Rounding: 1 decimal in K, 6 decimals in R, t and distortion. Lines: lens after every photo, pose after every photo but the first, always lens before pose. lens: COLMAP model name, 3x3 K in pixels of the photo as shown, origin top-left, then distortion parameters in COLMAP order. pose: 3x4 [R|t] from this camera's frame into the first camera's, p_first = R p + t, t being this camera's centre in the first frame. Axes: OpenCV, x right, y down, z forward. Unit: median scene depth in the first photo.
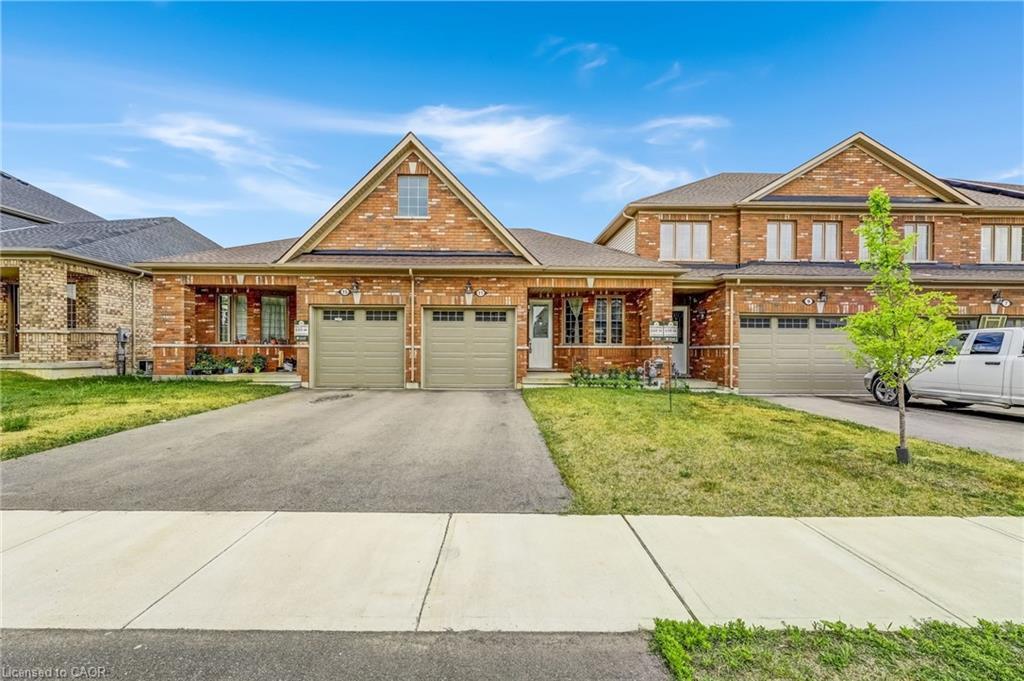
lens RADIAL K [[419.1, 0, 505.9], [0, 419.1, 349.3], [0, 0, 1]] dist [0.001555, -0.001562]
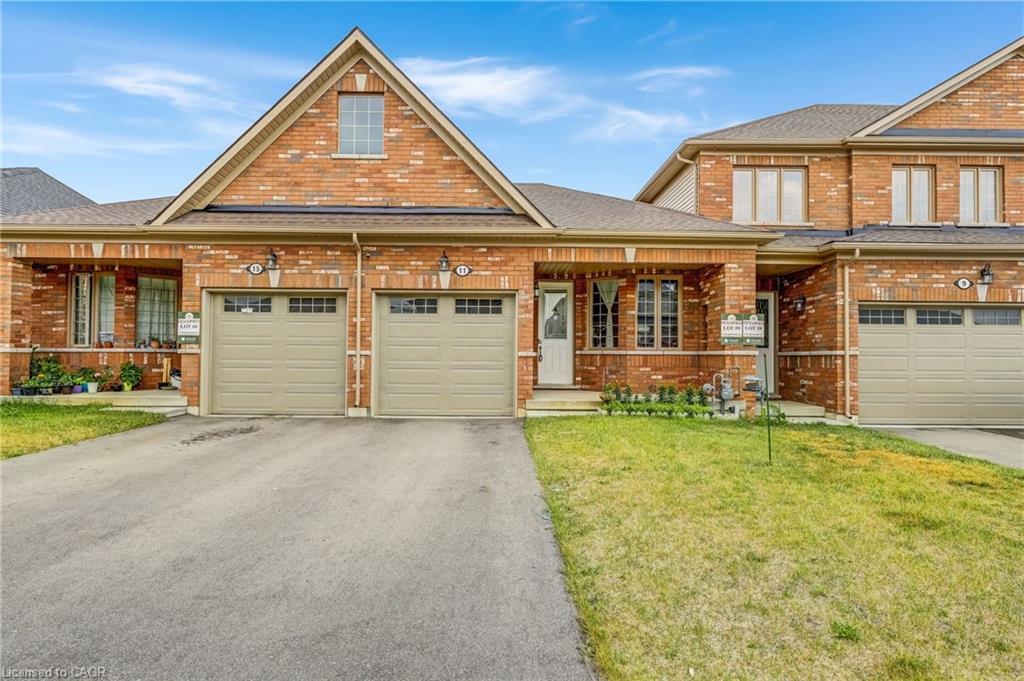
lens RADIAL K [[550.8, 0, 515.6], [0, 550.8, 338.8], [0, 0, 1]] dist [-0.000153, 0.001011]
pose [[1.000000, 0.000805, -0.000337, 0.022681], [-0.000814, 0.999624, -0.027399, -0.004205], [0.000315, 0.027400, 0.999625, 0.141642]]
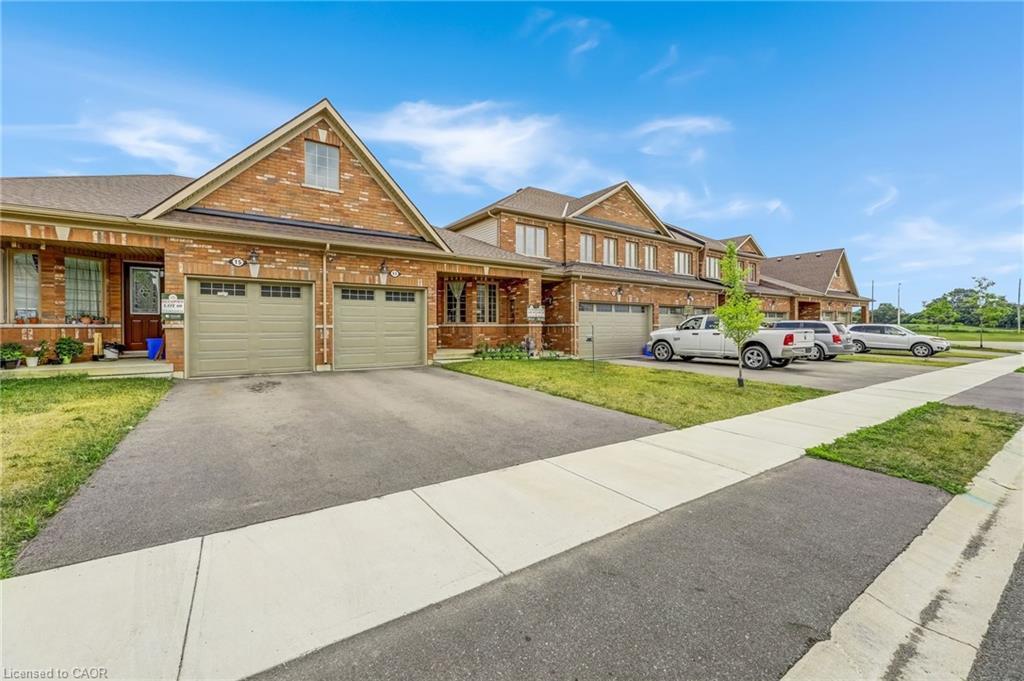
lens RADIAL K [[419.1, 0, 496.9], [0, 419.1, 324.1], [0, 0, 1]] dist [0.001555, -0.001562]
pose [[0.835536, -0.003037, 0.549428, -0.414035], [0.006188, 0.999973, -0.003883, -0.005197], [-0.549401, 0.006644, 0.835532, 0.005167]]
